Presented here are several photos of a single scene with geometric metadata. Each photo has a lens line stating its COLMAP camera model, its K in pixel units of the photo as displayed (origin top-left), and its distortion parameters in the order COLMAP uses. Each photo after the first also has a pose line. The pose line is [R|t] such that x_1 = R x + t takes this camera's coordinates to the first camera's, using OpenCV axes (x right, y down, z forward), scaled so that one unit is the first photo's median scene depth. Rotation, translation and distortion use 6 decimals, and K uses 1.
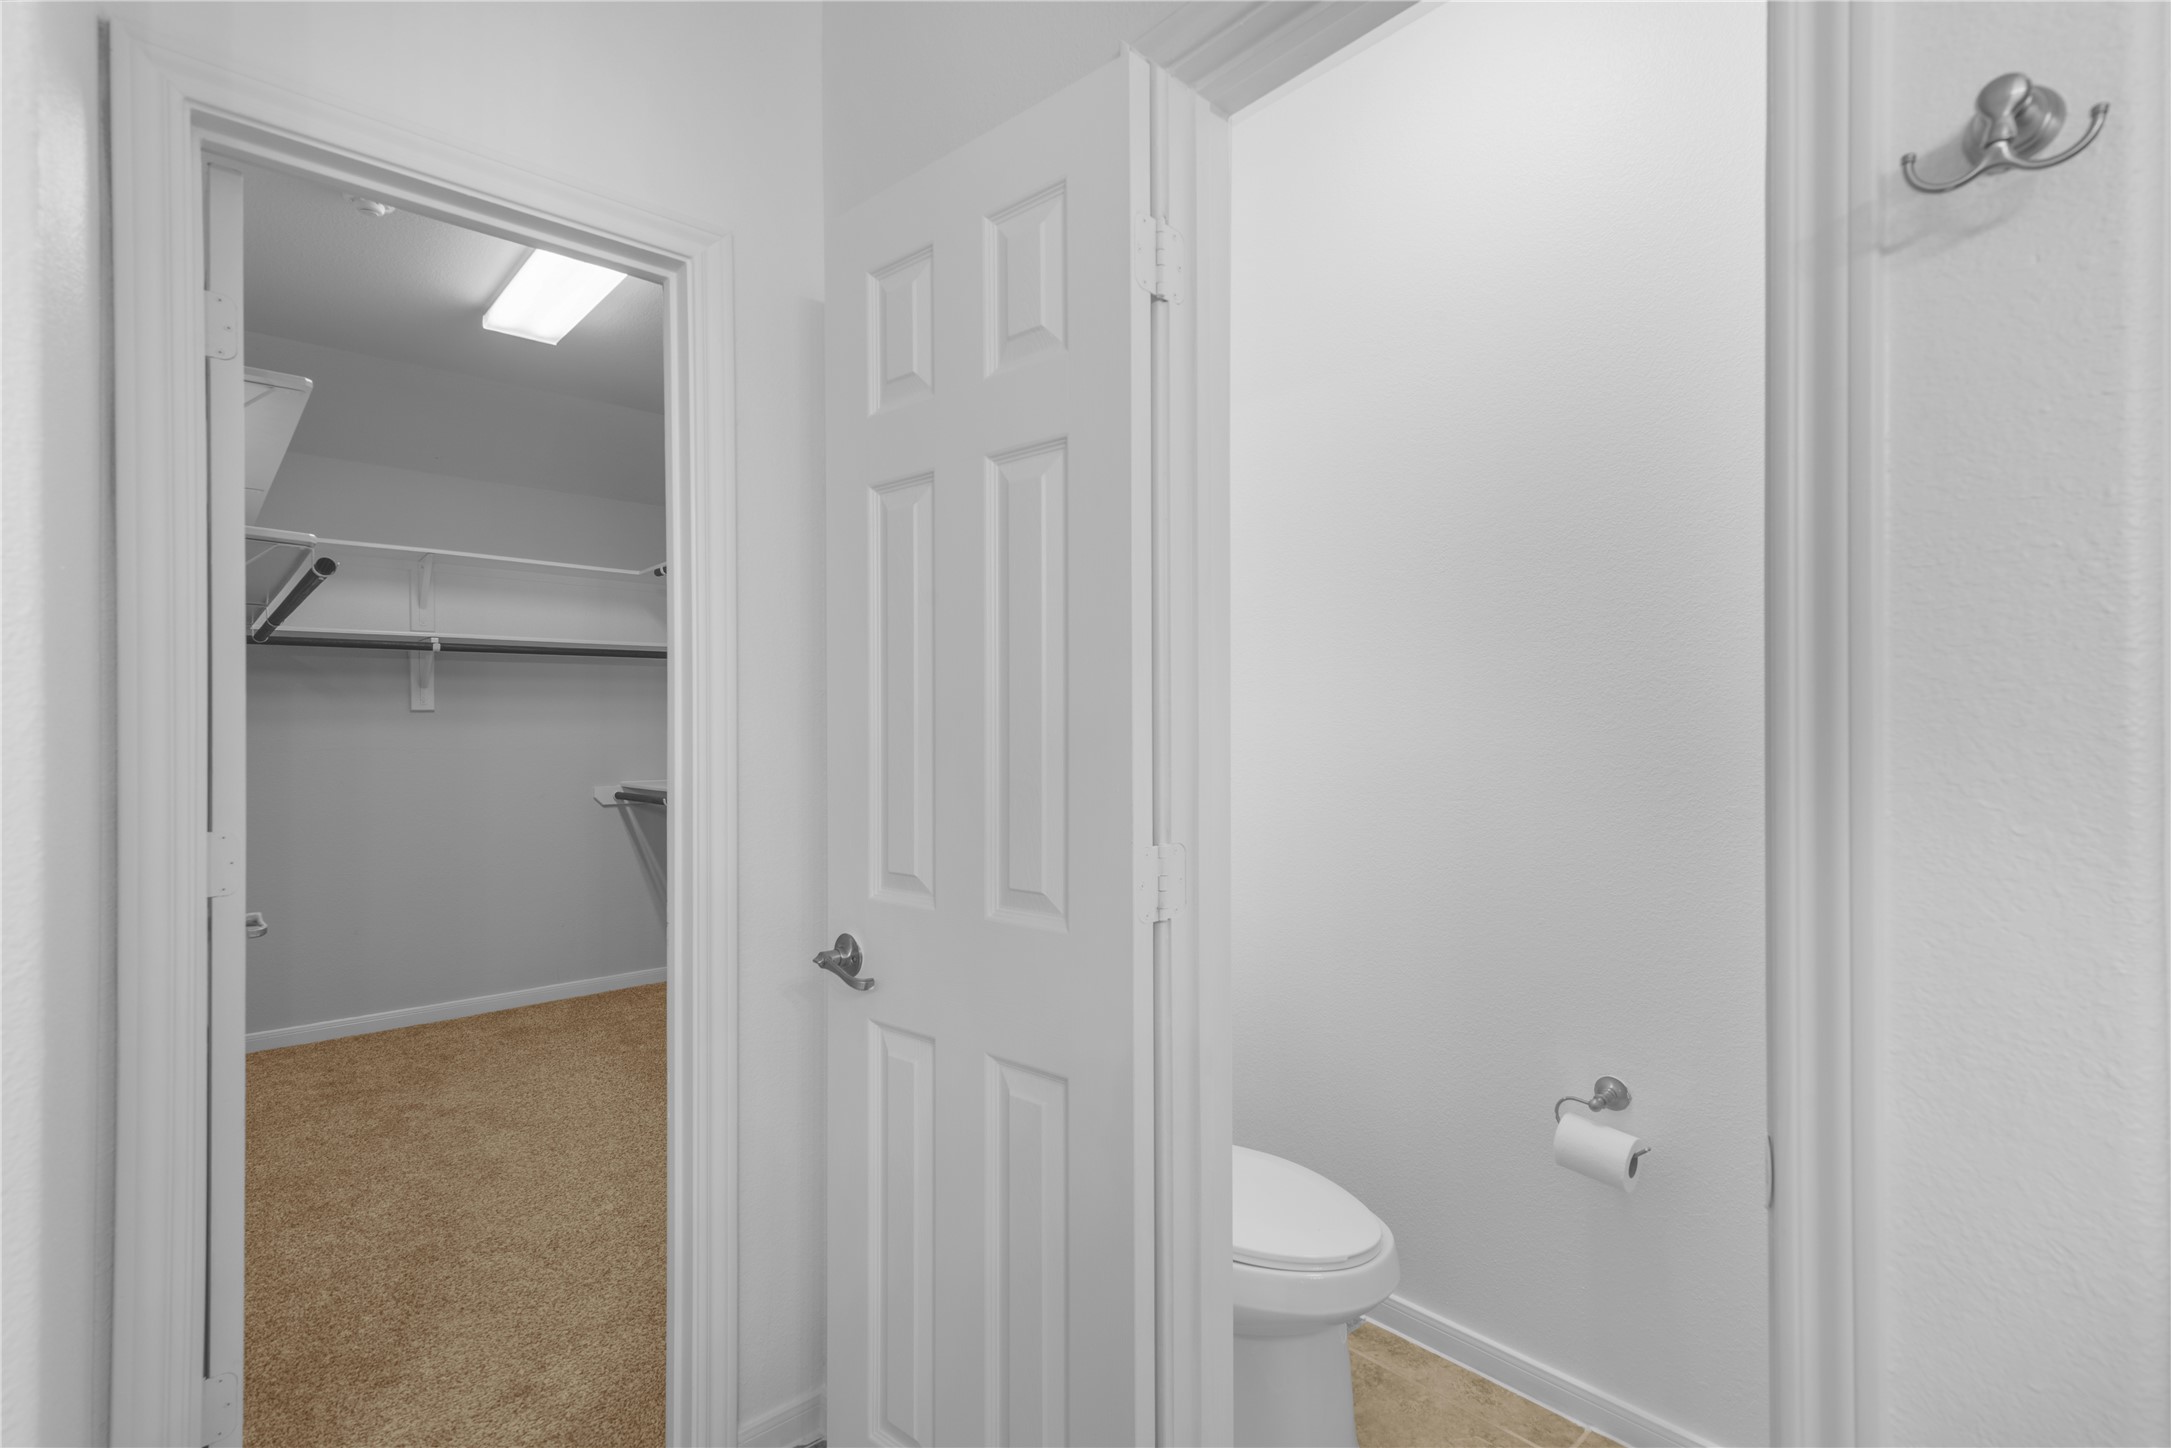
lens RADIAL K [[994.3, 0, 1085.4], [0, 994.3, 718.0], [0, 0, 1]] dist [0.023490, -0.003726]
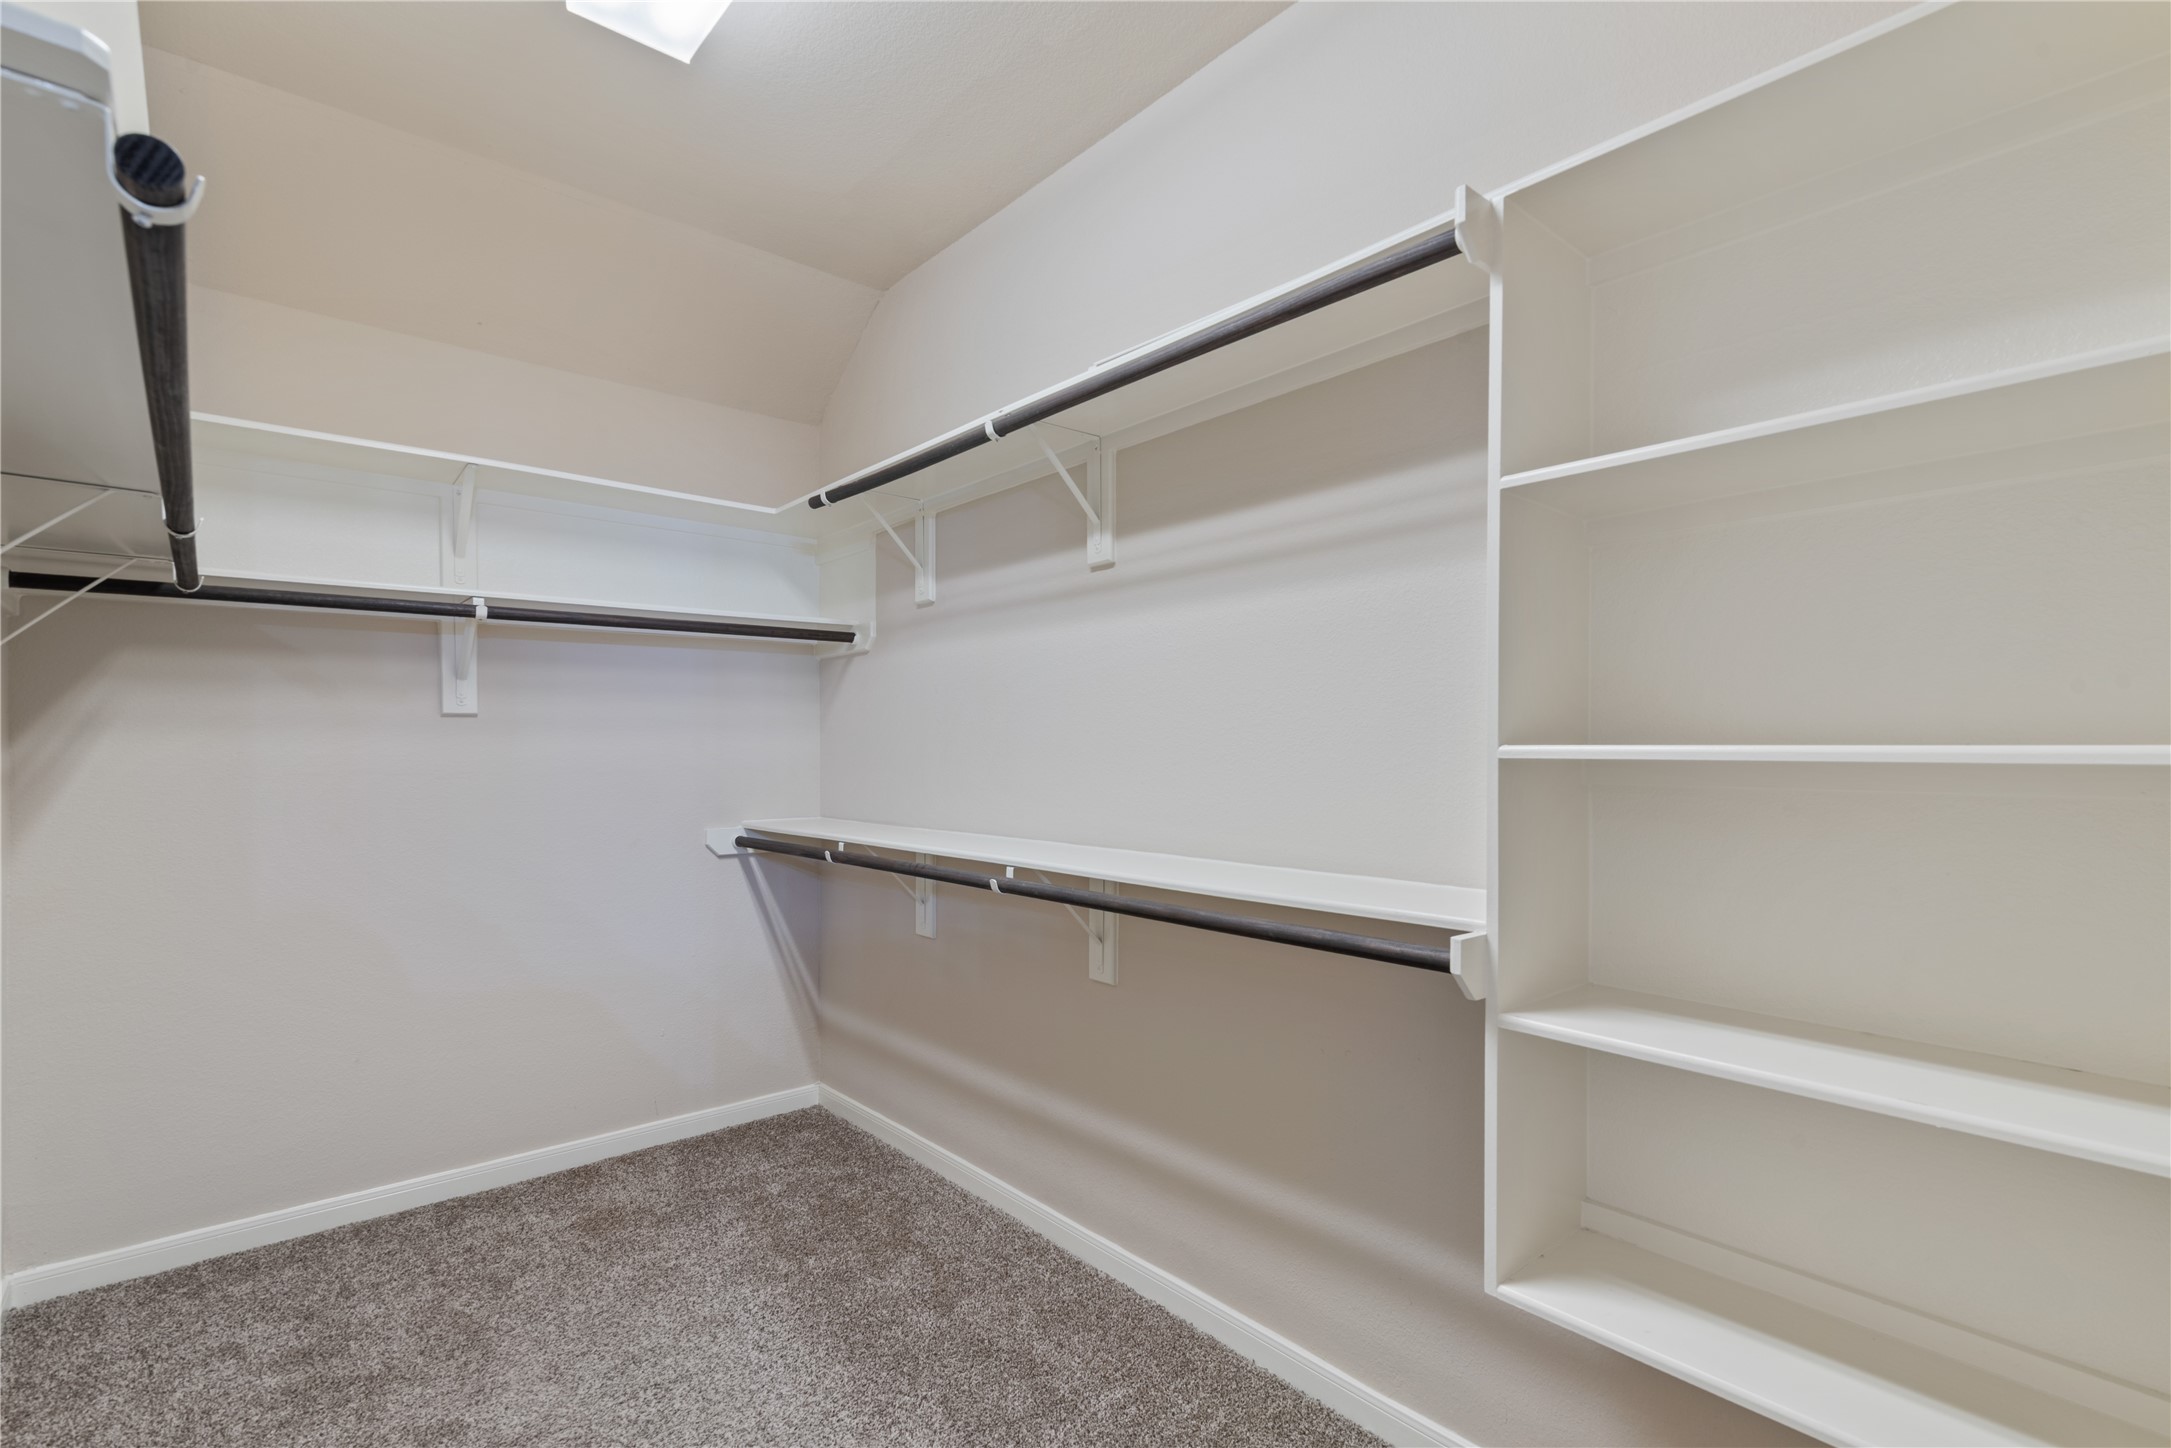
lens RADIAL K [[994.3, 0, 1084.9], [0, 994.3, 742.6], [0, 0, 1]] dist [0.023490, -0.003726]
pose [[0.999745, 0.001829, -0.022527, -0.253115], [-0.001697, 0.999981, 0.005895, 0.006257], [0.022538, -0.005855, 0.999729, 0.378059]]
